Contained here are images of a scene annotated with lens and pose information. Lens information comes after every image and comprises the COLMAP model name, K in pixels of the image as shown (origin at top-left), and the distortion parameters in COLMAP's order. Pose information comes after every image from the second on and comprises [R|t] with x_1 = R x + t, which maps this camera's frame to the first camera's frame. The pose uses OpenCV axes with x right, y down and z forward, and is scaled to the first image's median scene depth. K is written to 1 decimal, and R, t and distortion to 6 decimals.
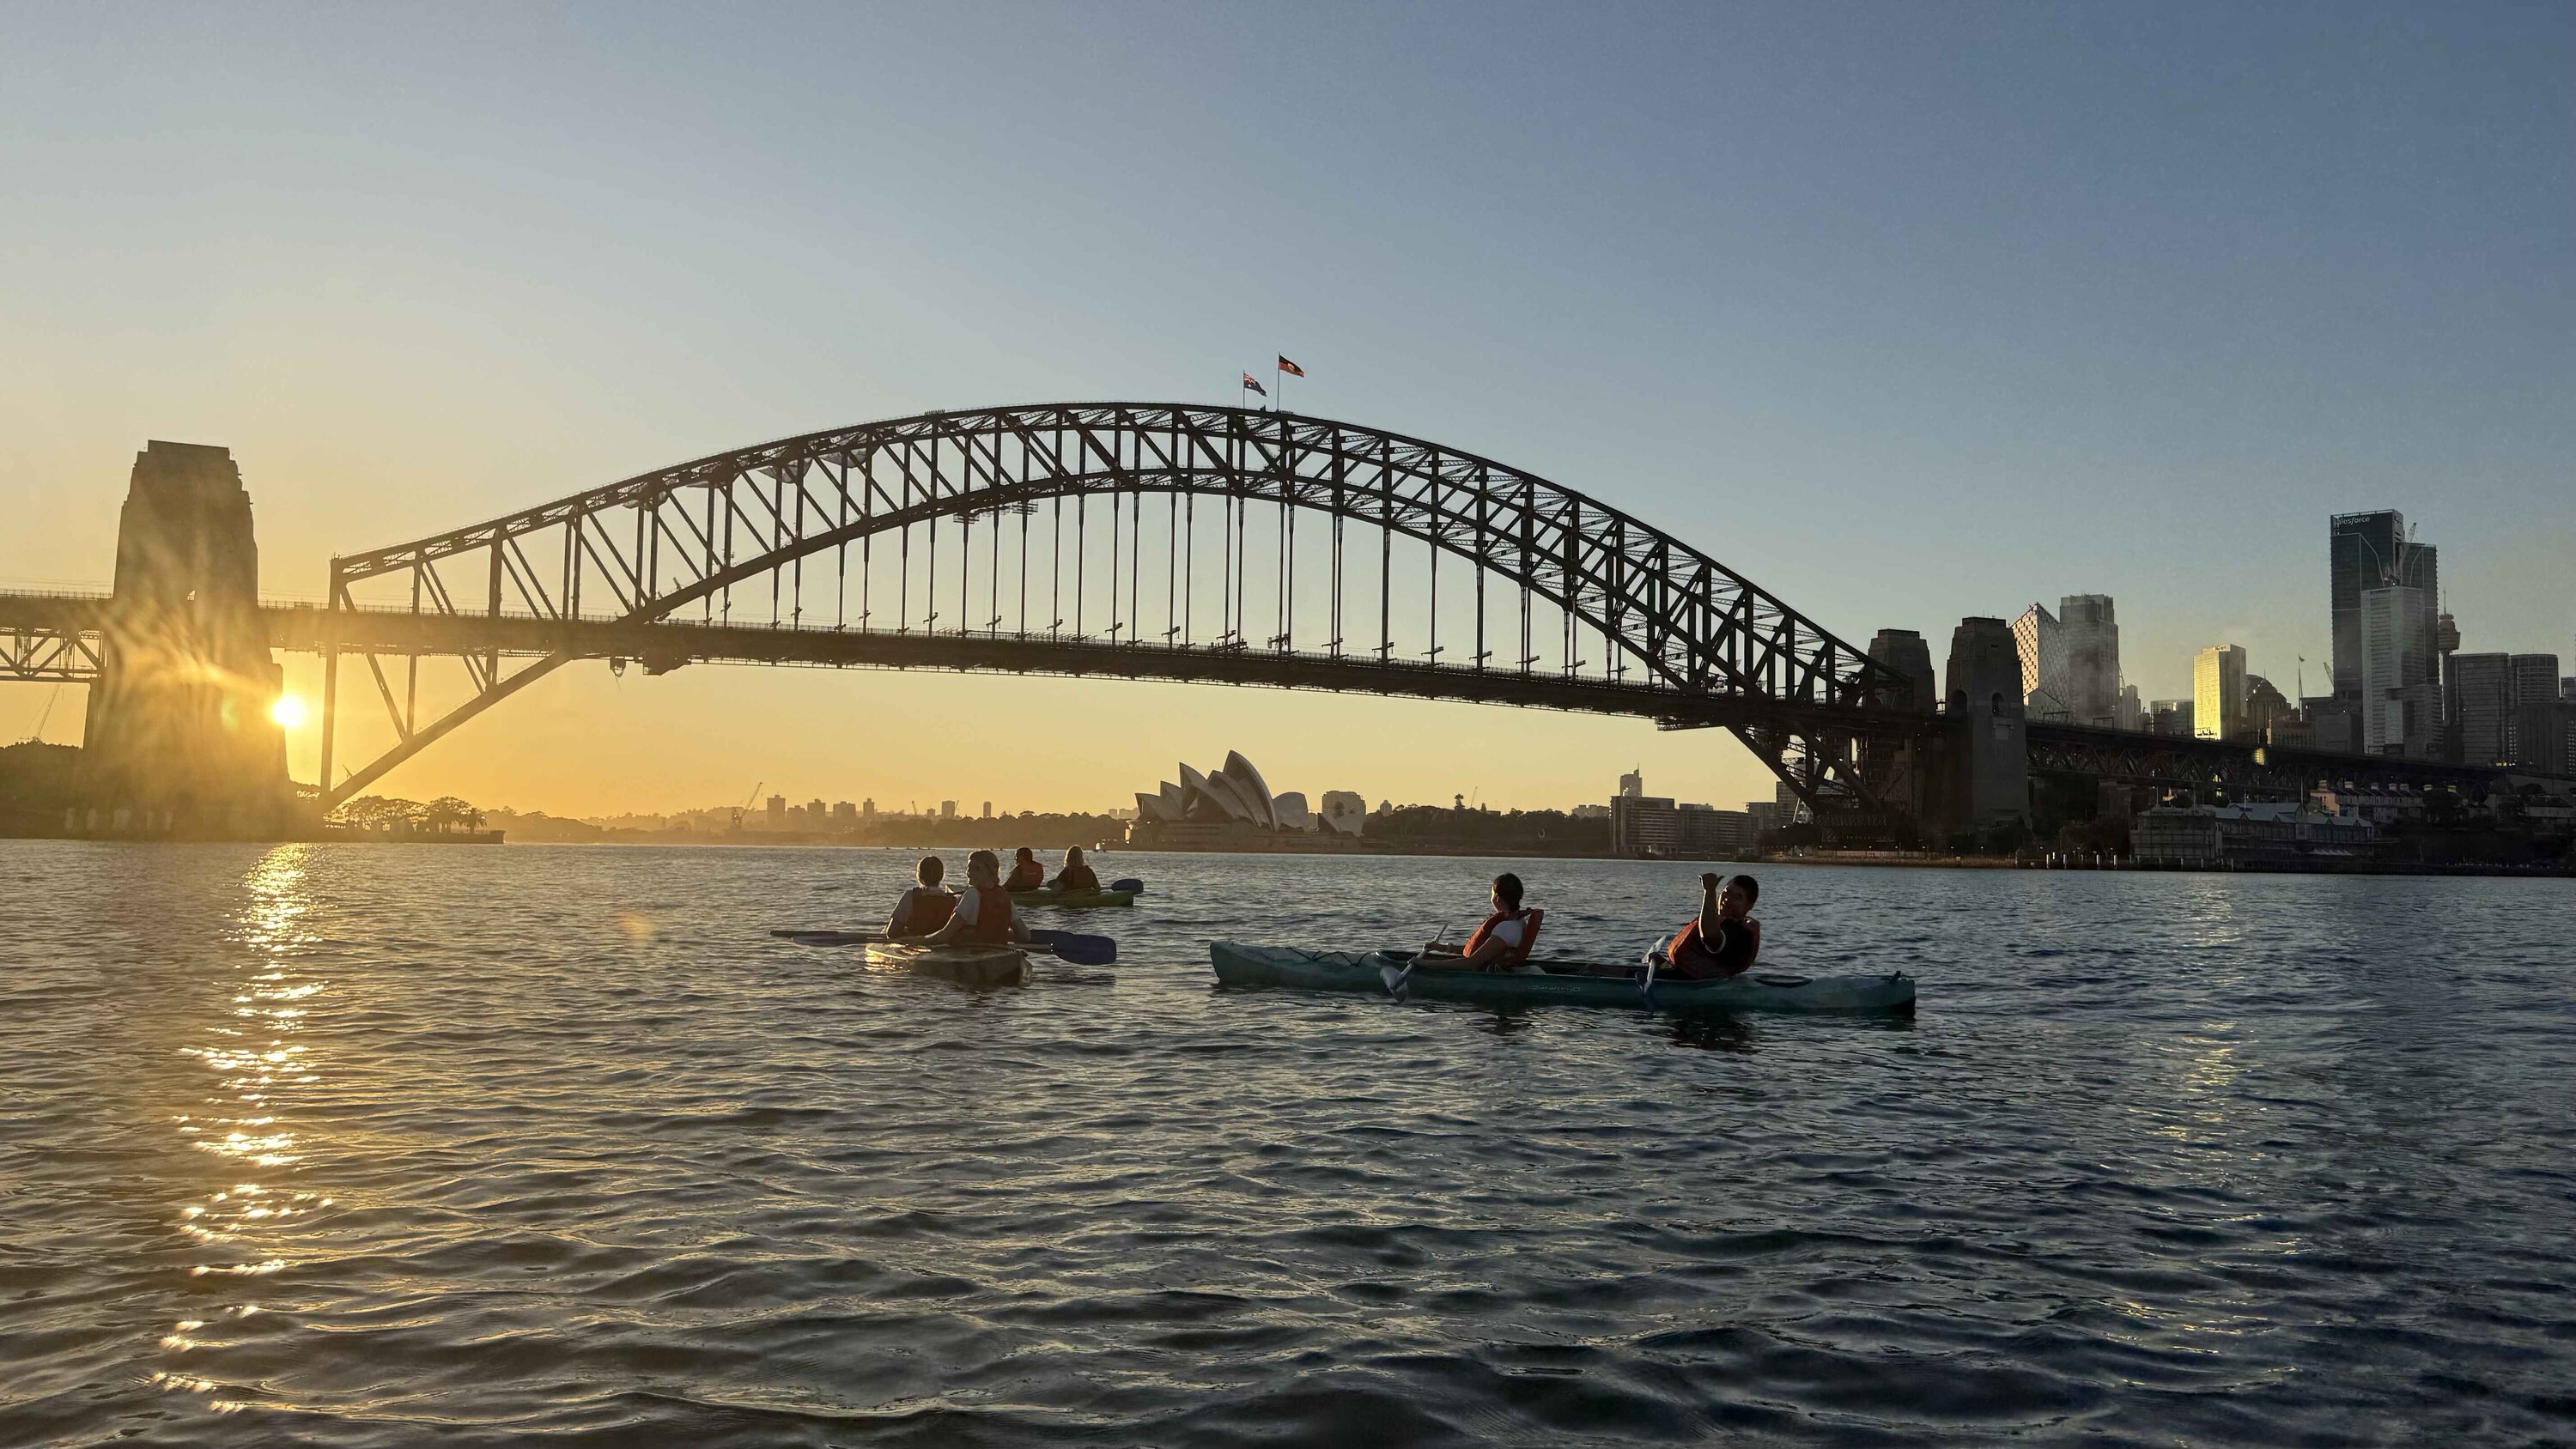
lens RADIAL K [[1814.3, 0, 1288.0], [0, 1814.3, 724.5], [0, 0, 1]] dist [0.131542, -0.216673]
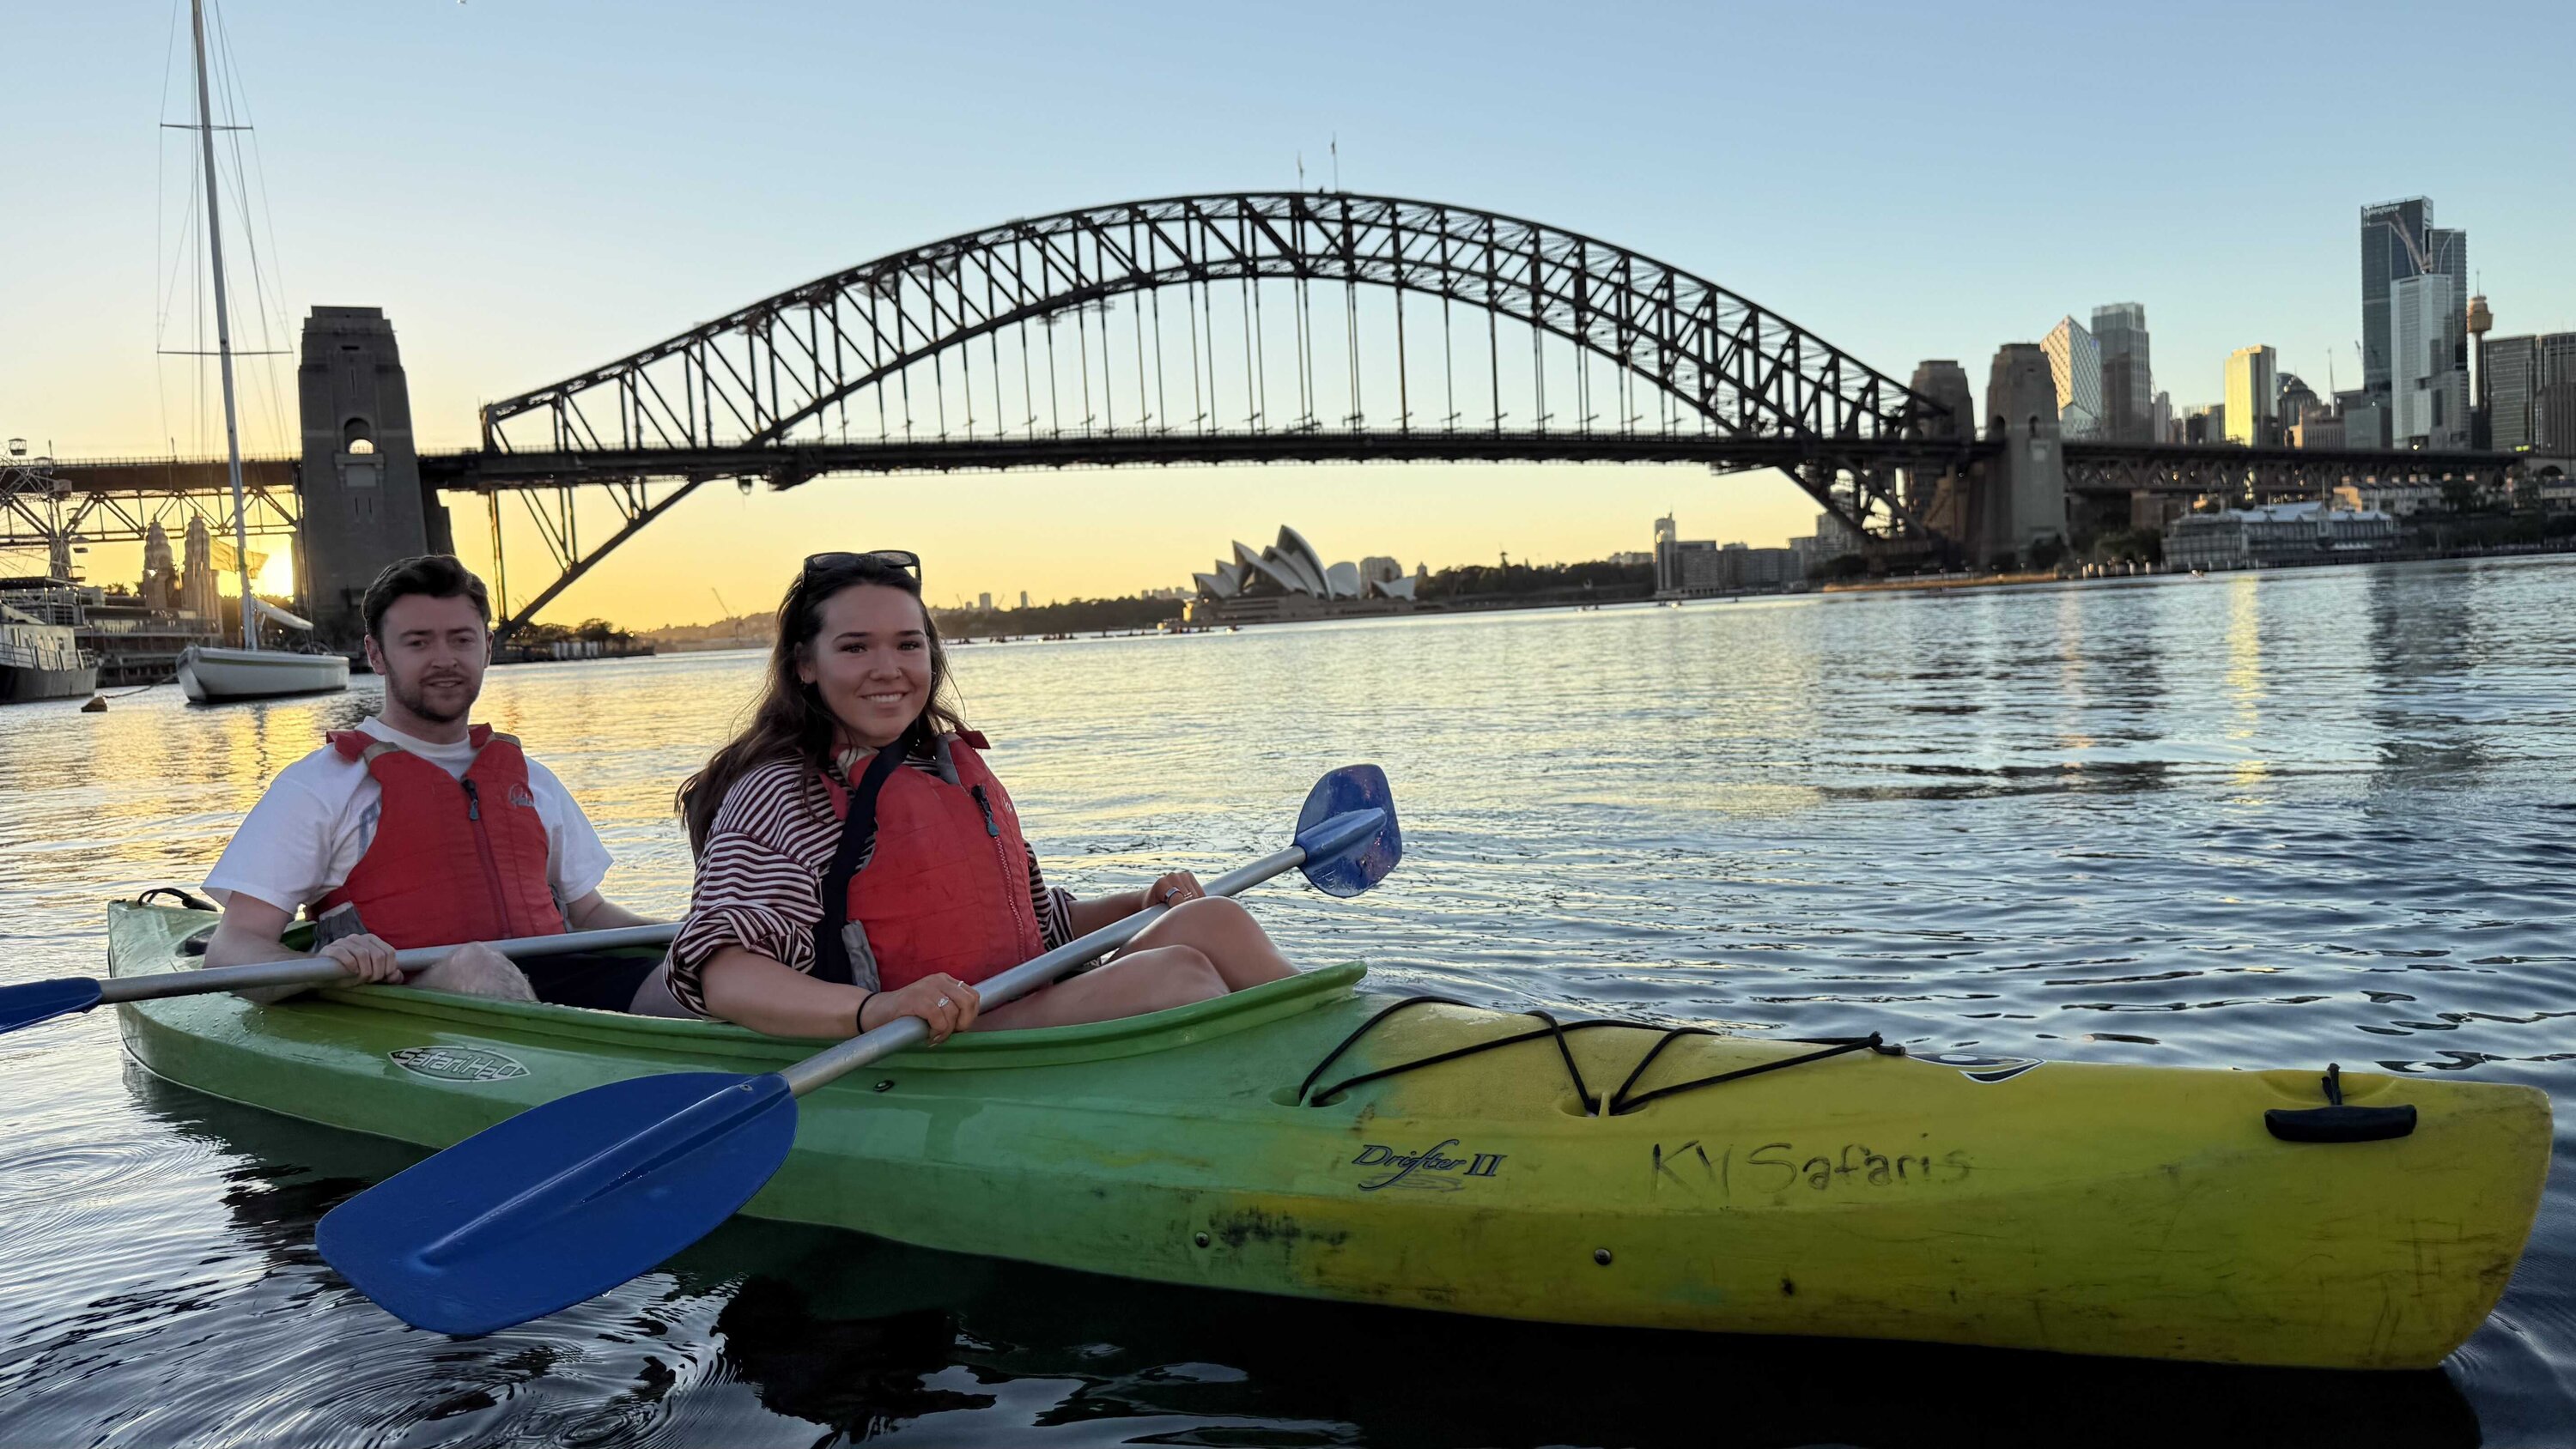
lens RADIAL K [[1826.3, 0, 1299.2], [0, 1826.3, 761.4], [0, 0, 1]] dist [0.112559, -0.181027]
pose [[0.997544, -0.068702, -0.013668, -0.032668], [0.069961, 0.986882, 0.145494, -0.006144], [0.003493, -0.146093, 0.989265, -0.074445]]
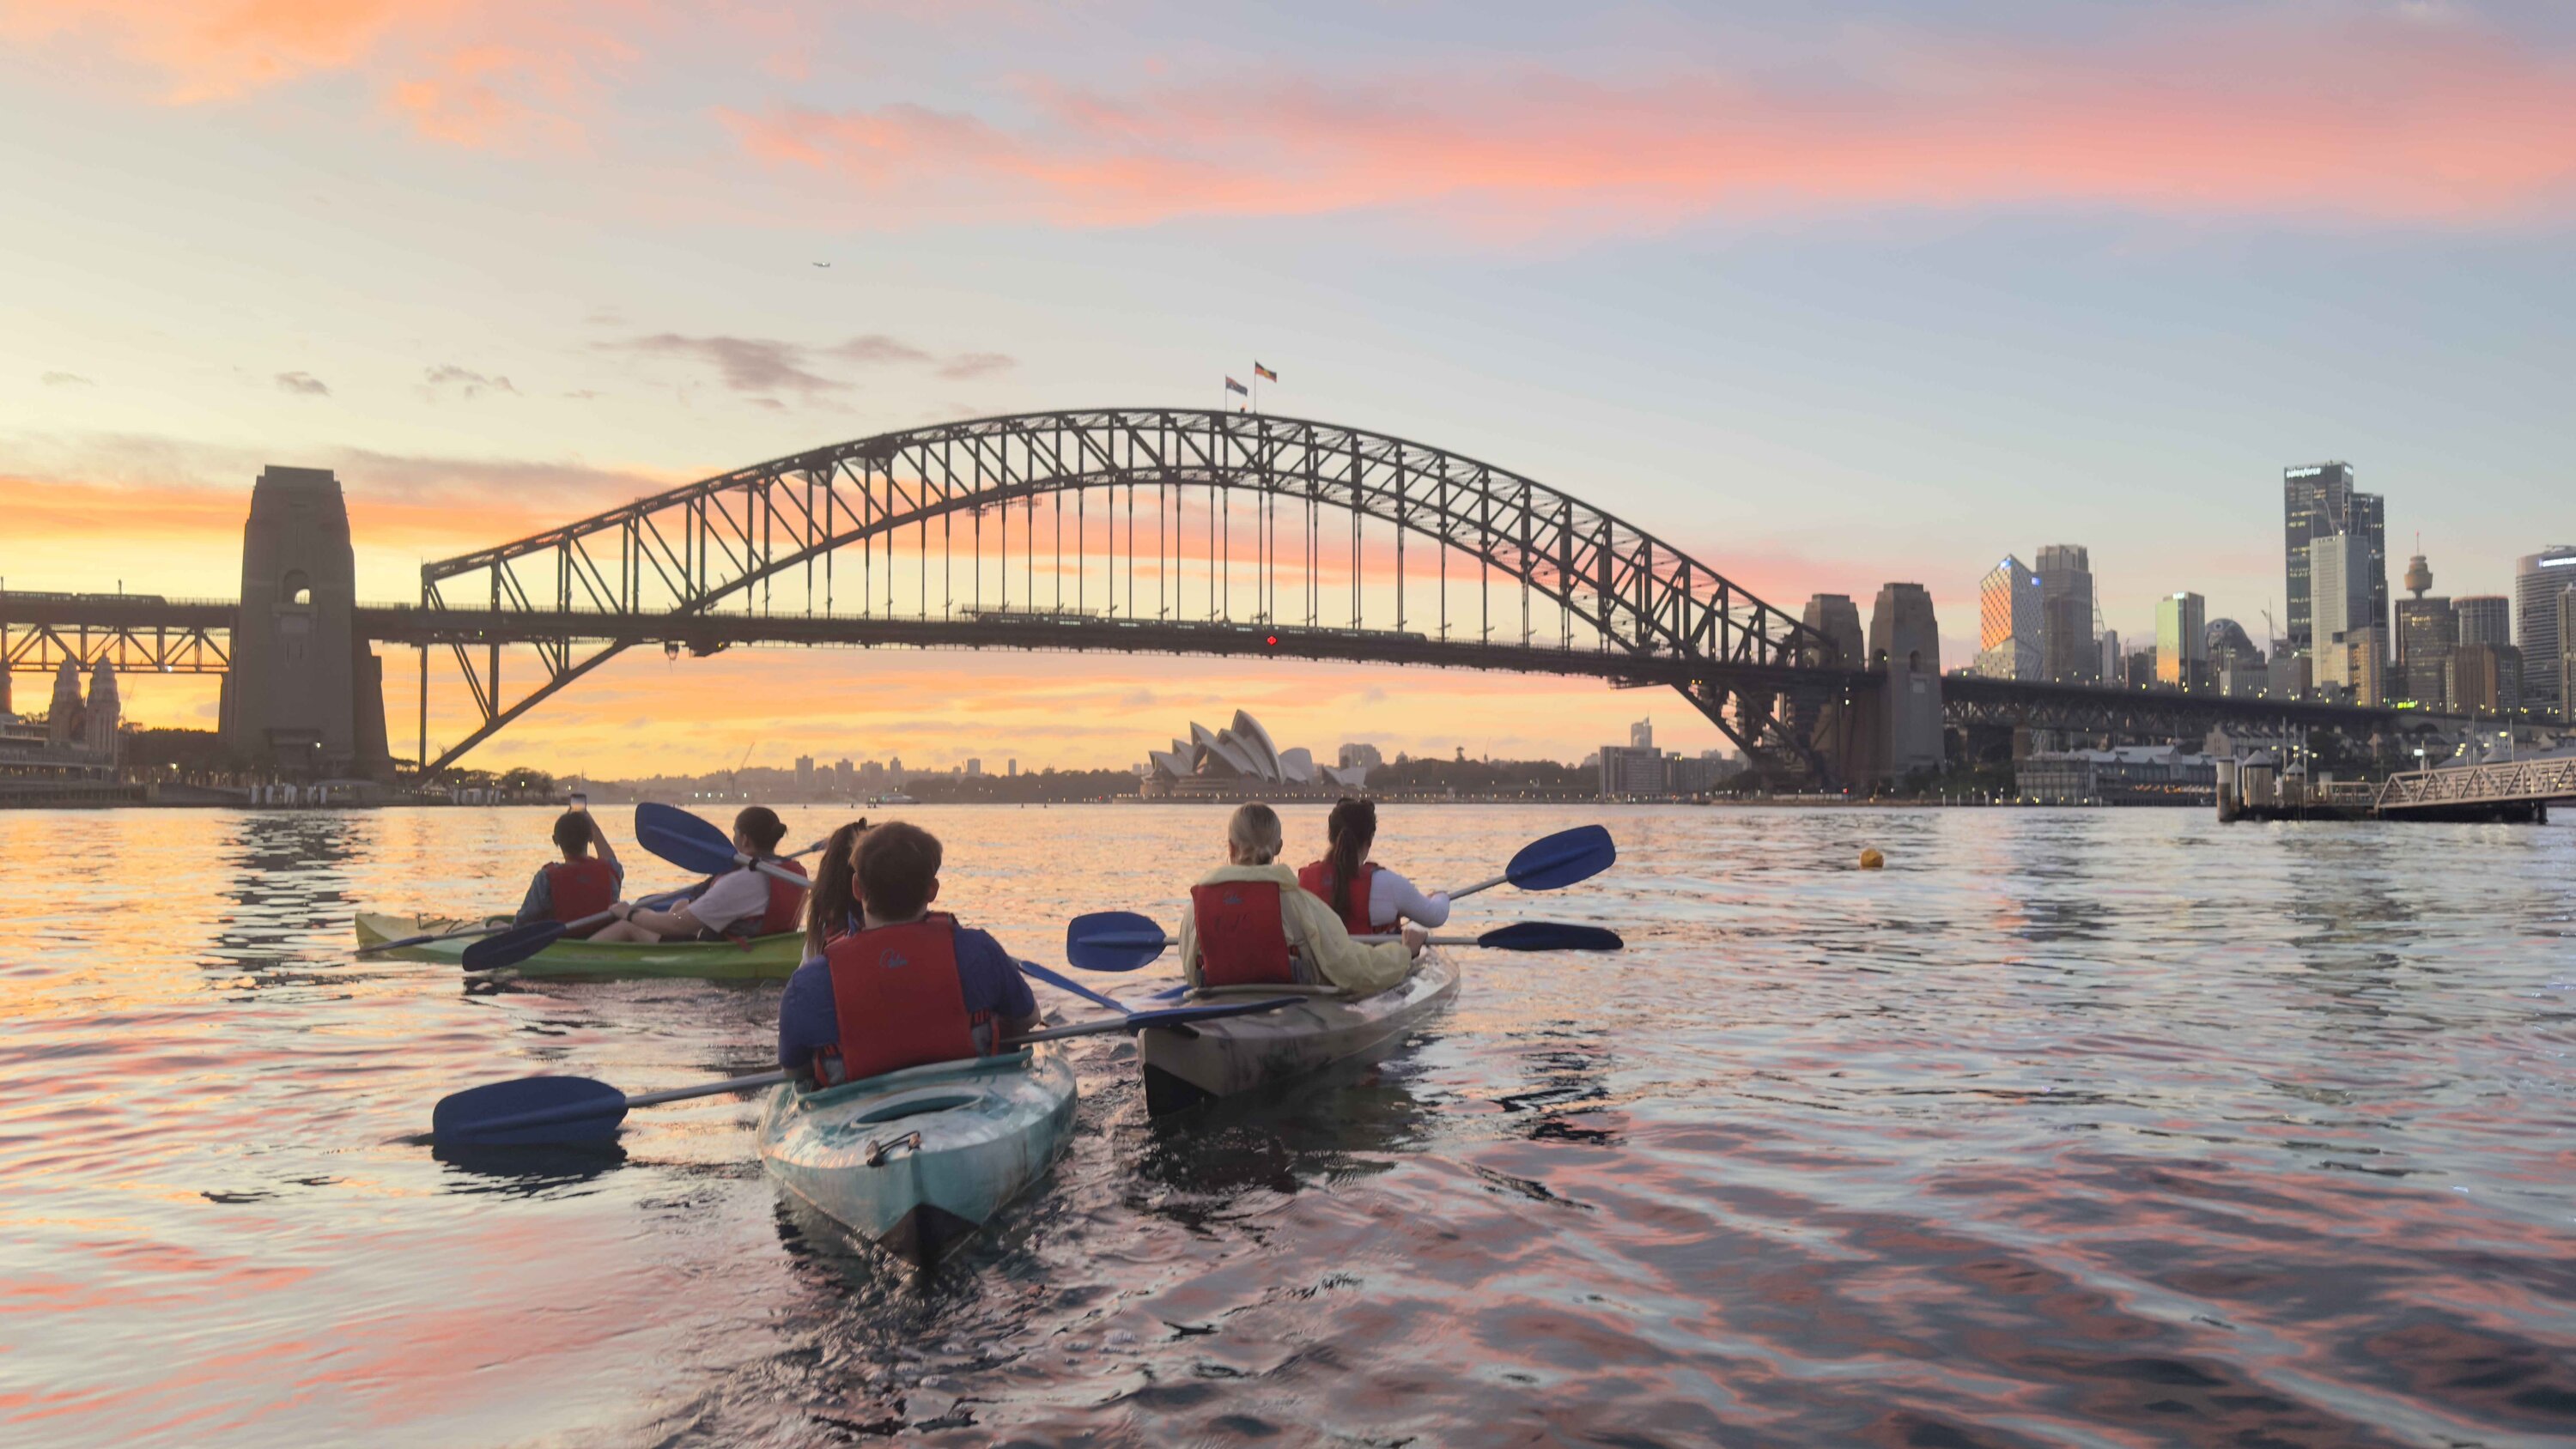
lens RADIAL K [[1816.3, 0, 1308.9], [0, 1816.3, 739.0], [0, 0, 1]] dist [0.169405, -0.306550]
pose [[0.999870, -0.015803, -0.003187, 0.025929], [0.015904, 0.999268, 0.034784, -0.009131], [0.002635, -0.034831, 0.999390, -0.116399]]
